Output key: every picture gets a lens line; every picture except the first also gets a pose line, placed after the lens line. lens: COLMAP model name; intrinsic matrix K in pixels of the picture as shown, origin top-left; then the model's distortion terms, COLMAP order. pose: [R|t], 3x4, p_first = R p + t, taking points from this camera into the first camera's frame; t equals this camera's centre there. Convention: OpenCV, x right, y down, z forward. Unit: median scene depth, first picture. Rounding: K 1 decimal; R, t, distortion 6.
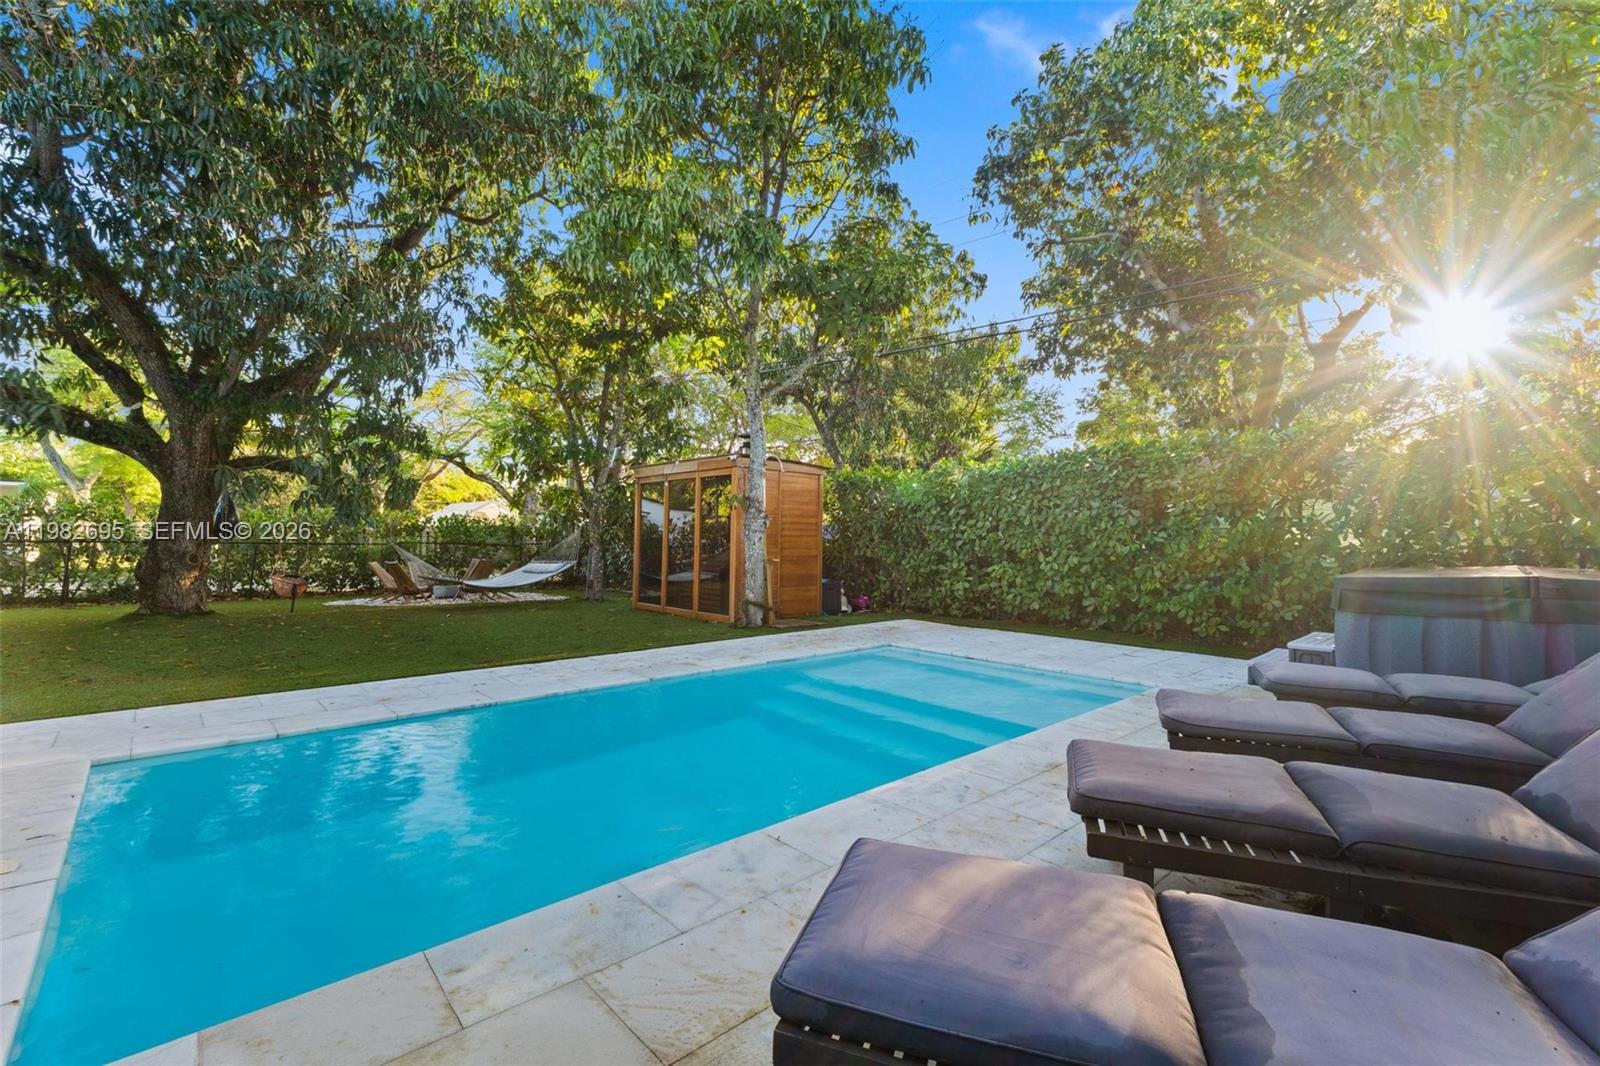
lens RADIAL K [[680.5, 0, 794.8], [0, 680.5, 532.6], [0, 0, 1]] dist [-0.003676, -0.000566]
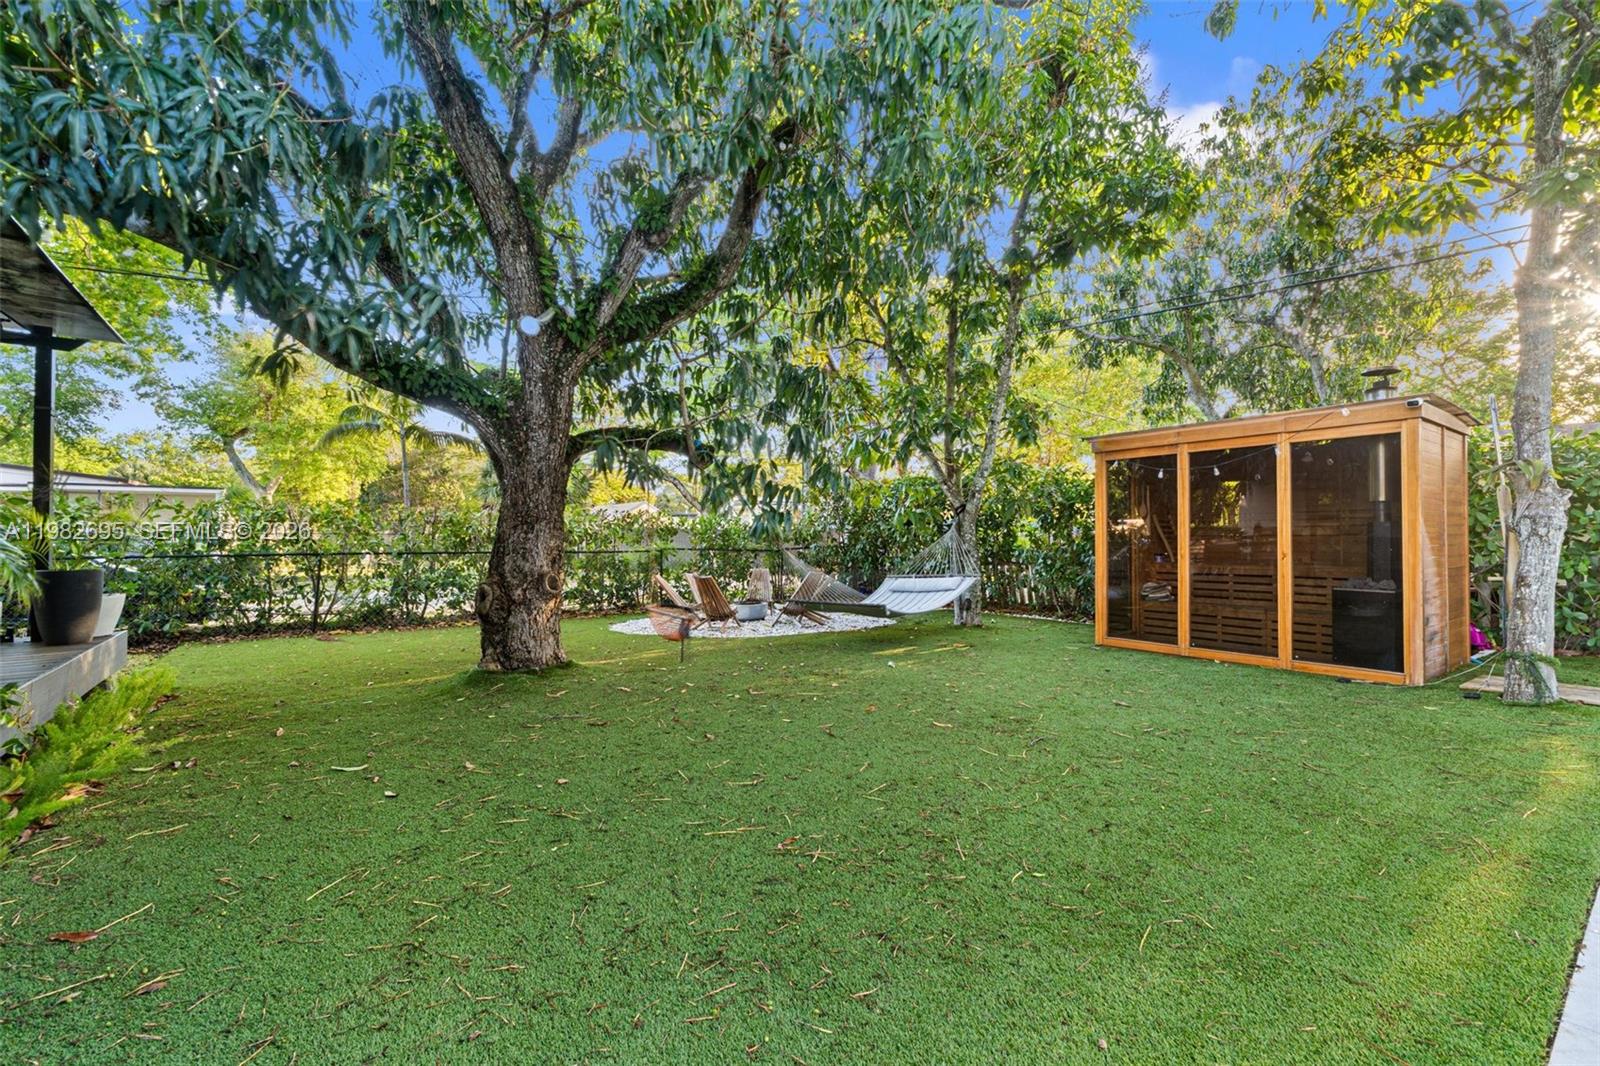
lens RADIAL K [[680.5, 0, 808.7], [0, 680.5, 535.2], [0, 0, 1]] dist [-0.003676, -0.000566]
pose [[0.992926, -0.010111, -0.118300, -0.421473], [0.010685, 0.999934, 0.004217, -0.004868], [0.118250, -0.005451, 0.992969, 0.287678]]
